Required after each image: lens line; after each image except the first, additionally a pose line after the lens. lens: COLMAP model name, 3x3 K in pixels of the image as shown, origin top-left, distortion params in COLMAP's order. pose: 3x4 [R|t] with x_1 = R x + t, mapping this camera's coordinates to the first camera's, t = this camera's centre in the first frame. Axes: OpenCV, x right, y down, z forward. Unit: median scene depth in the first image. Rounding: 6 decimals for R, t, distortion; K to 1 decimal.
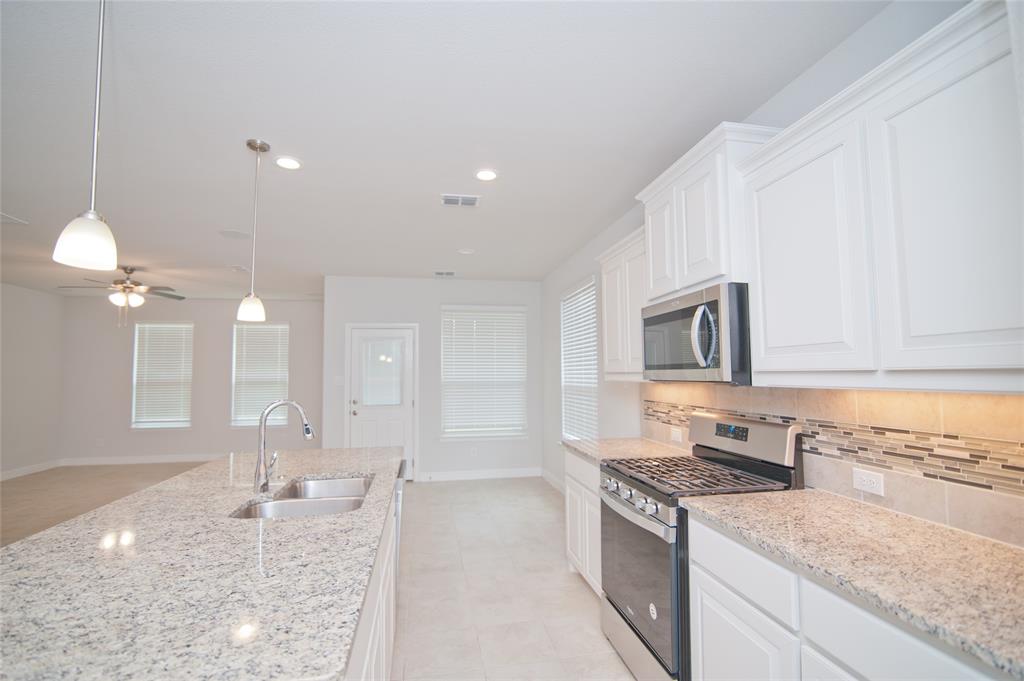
lens RADIAL K [[480.2, 0, 514.1], [0, 480.2, 342.7], [0, 0, 1]] dist [-0.013460, -0.000067]
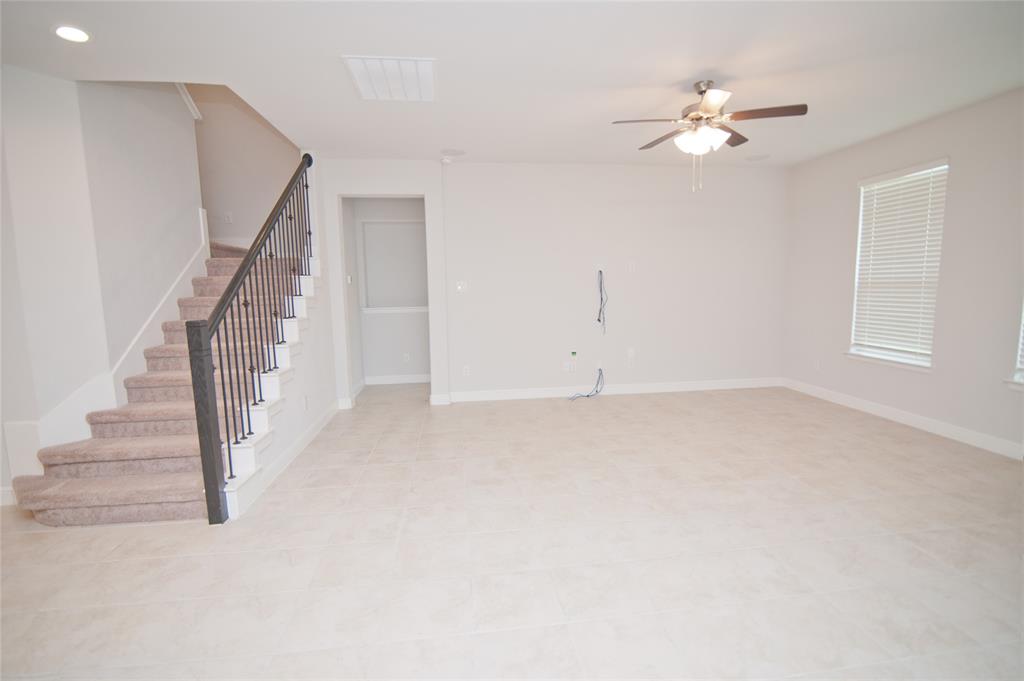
lens RADIAL K [[480.2, 0, 514.1], [0, 480.2, 342.7], [0, 0, 1]] dist [-0.013460, -0.000067]
pose [[-0.056106, 0.132496, -0.989594, -0.144463], [0.081086, 0.988486, 0.127751, 0.048170], [0.995127, -0.073075, -0.066203, 0.628820]]
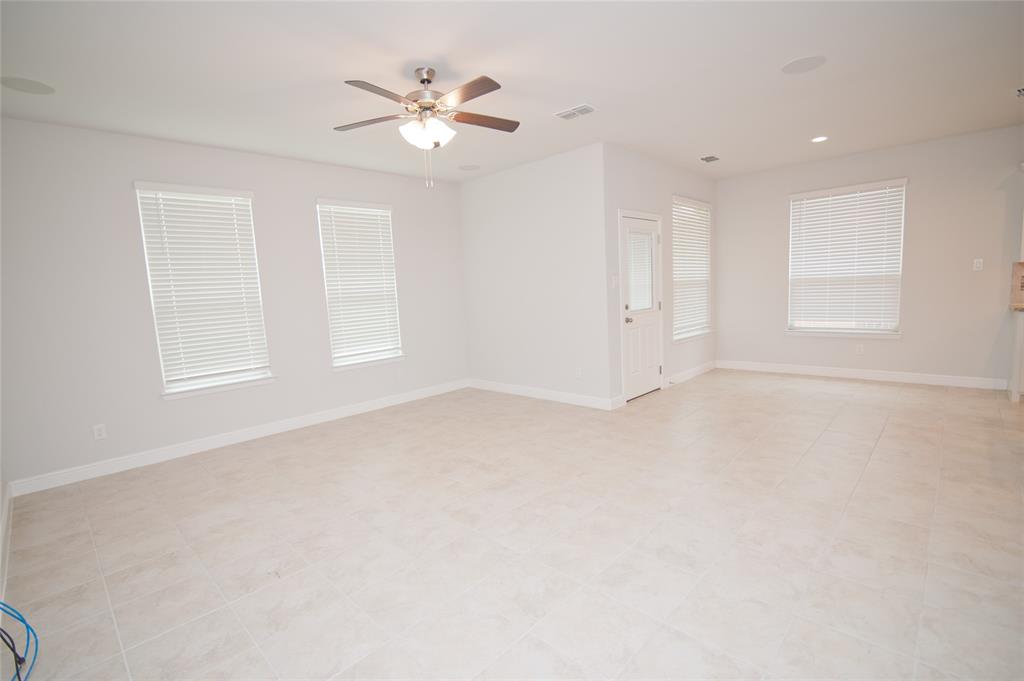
lens RADIAL K [[480.2, 0, 514.1], [0, 480.2, 342.7], [0, 0, 1]] dist [-0.013460, -0.000067]
pose [[0.801698, -0.098459, 0.589565, -0.854931], [0.001659, 0.986703, 0.162527, 0.042268], [-0.597728, -0.129319, 0.791200, 0.389131]]
